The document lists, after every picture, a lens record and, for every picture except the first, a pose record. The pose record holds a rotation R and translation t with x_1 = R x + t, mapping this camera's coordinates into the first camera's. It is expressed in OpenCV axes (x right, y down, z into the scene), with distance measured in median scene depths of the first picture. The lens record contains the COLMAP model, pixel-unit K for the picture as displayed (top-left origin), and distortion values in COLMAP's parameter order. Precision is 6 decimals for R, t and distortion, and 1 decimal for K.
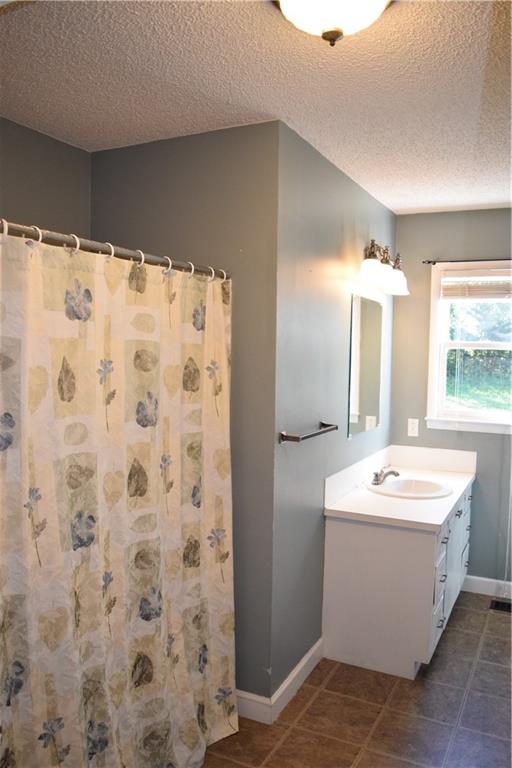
lens RADIAL K [[602.3, 0, 257.5], [0, 602.3, 383.5], [0, 0, 1]] dist [-0.089688, 0.018423]
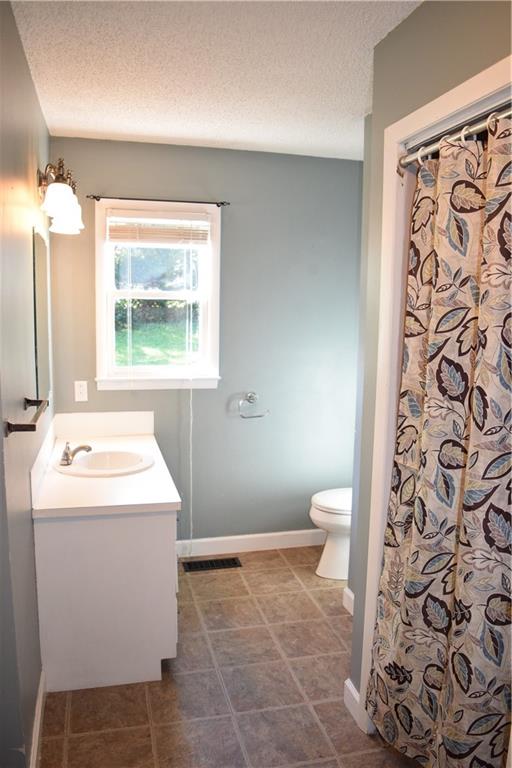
lens RADIAL K [[602.3, 0, 255.7], [0, 602.3, 385.1], [0, 0, 1]] dist [-0.089688, 0.018423]
pose [[0.746551, -0.091170, 0.659053, -0.143486], [0.036037, 0.994654, 0.096774, -0.010961], [-0.664352, -0.048497, 0.745845, 0.230331]]
